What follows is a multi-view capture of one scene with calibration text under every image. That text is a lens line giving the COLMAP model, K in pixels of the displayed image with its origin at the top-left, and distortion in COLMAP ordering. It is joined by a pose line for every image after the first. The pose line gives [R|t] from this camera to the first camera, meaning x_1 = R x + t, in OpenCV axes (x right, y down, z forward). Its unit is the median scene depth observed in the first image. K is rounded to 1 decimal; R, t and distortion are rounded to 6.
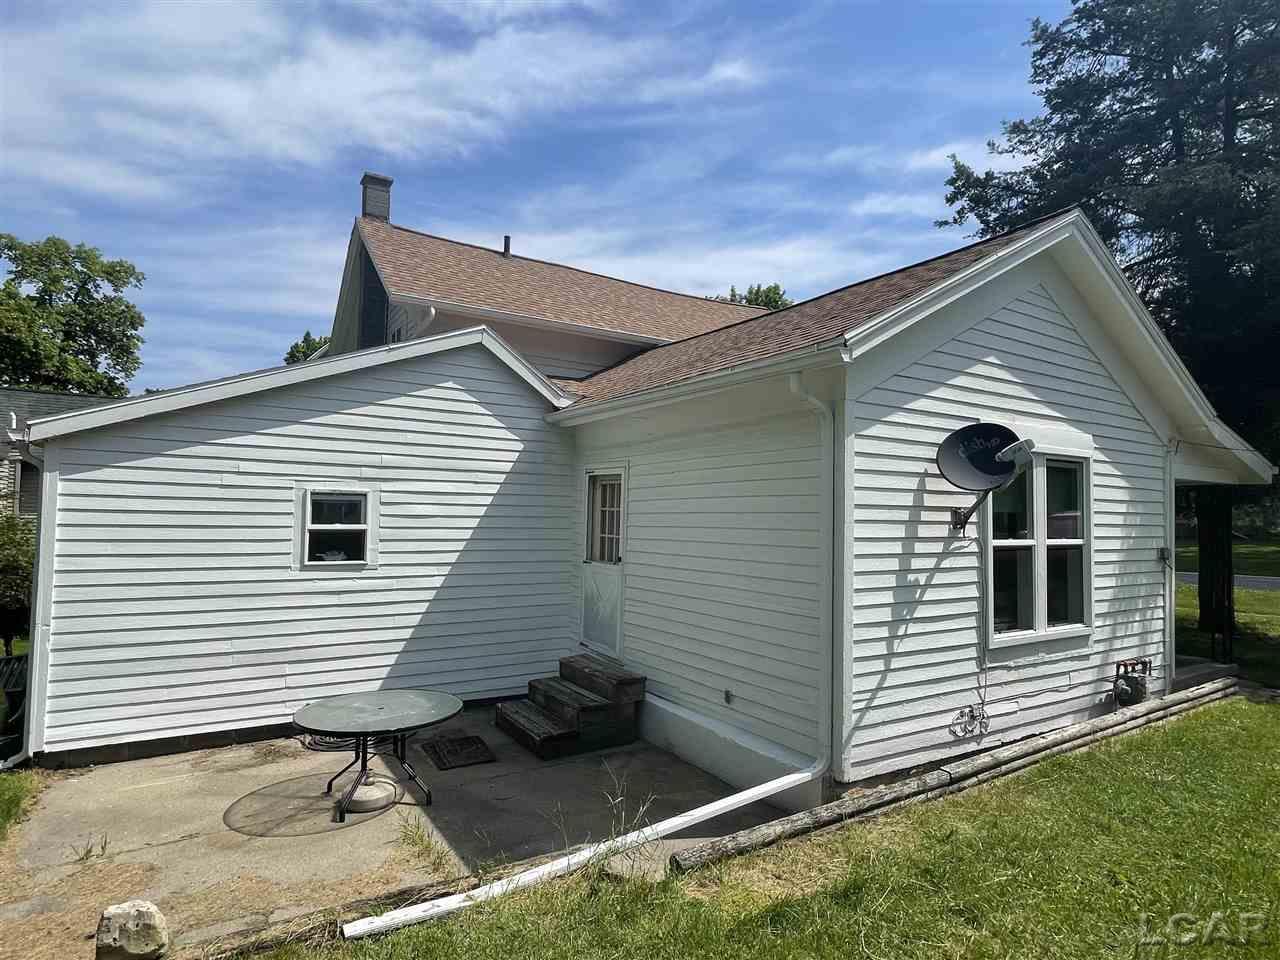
lens RADIAL K [[708.6, 0, 640.0], [0, 708.6, 480.0], [0, 0, 1]] dist [-0.003144, -0.001235]
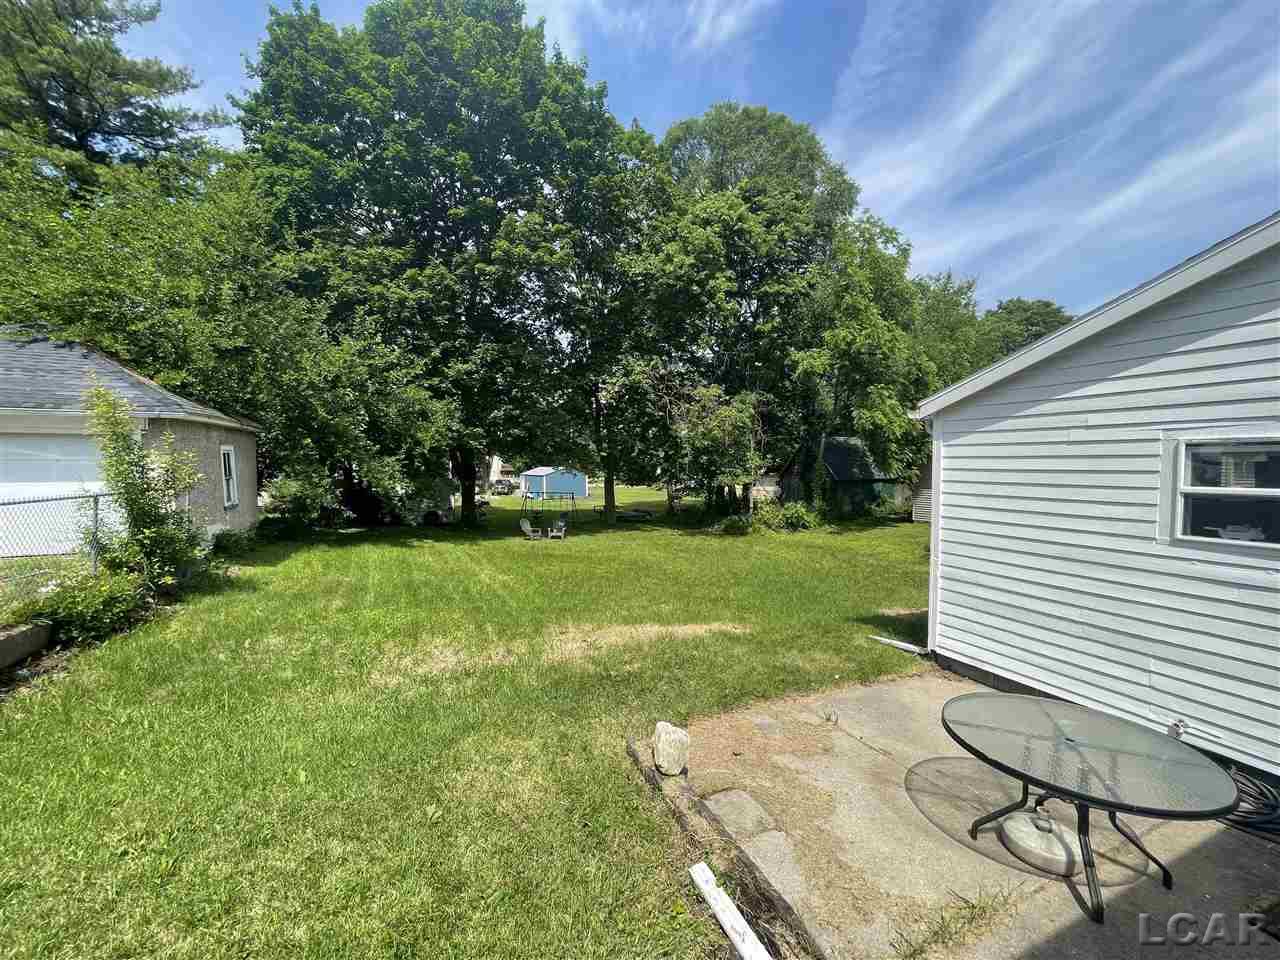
lens RADIAL K [[519.4, 0, 640.0], [0, 519.4, 480.0], [0, 0, 1]] dist [-0.001291, -0.000315]
pose [[-0.149691, 0.008960, -0.988692, 0.167263], [0.037653, 0.999285, 0.003356, 0.032619], [0.988016, -0.036725, -0.149921, 0.511399]]
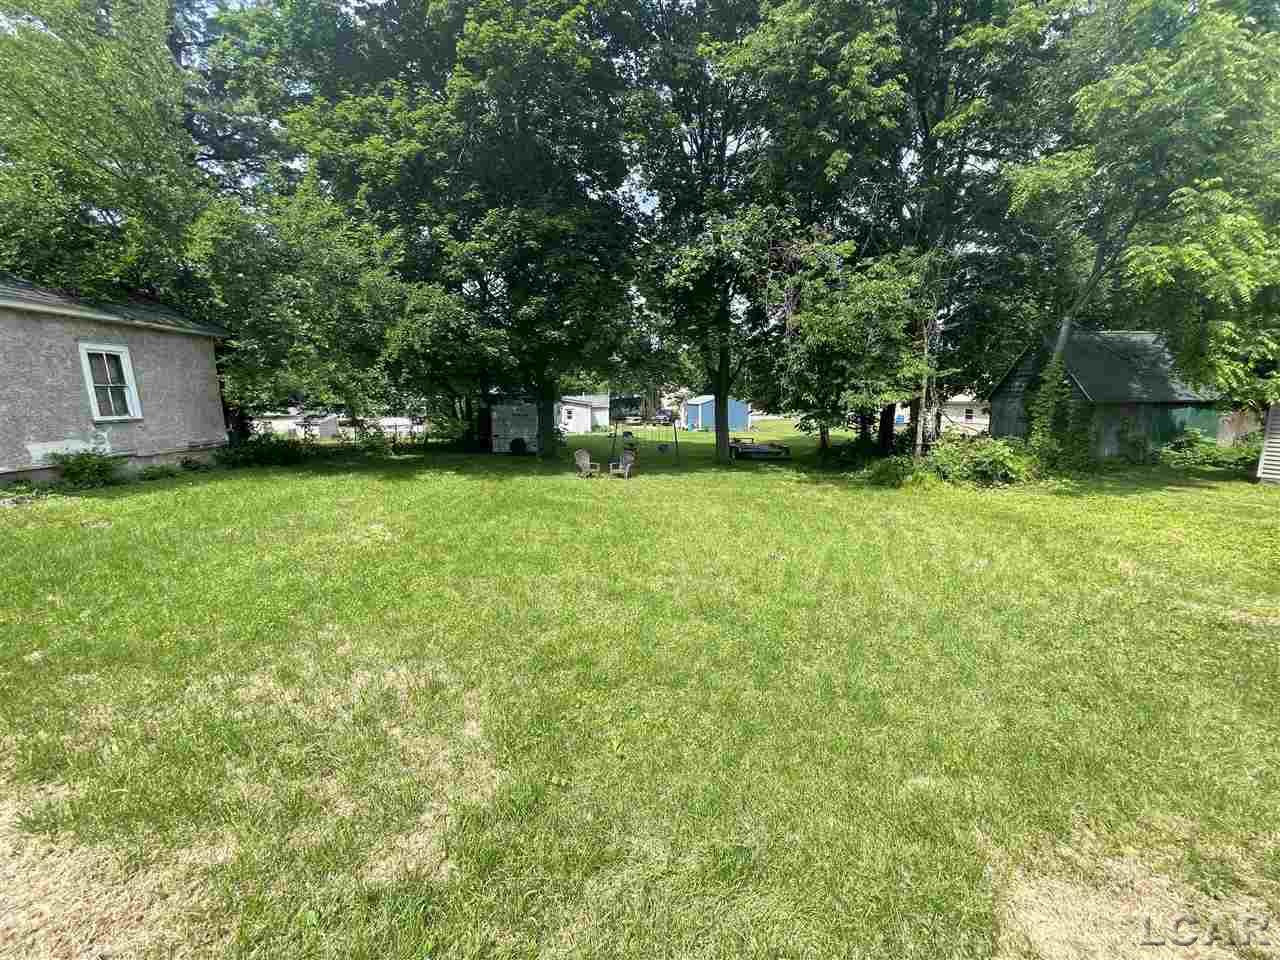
lens RADIAL K [[519.4, 0, 640.0], [0, 519.4, 480.0], [0, 0, 1]] dist [-0.001291, -0.000315]
pose [[-0.510628, 0.116045, -0.851935, -0.826985], [0.030178, 0.992658, 0.117126, 0.108717], [0.859272, 0.034098, -0.510381, 0.834843]]
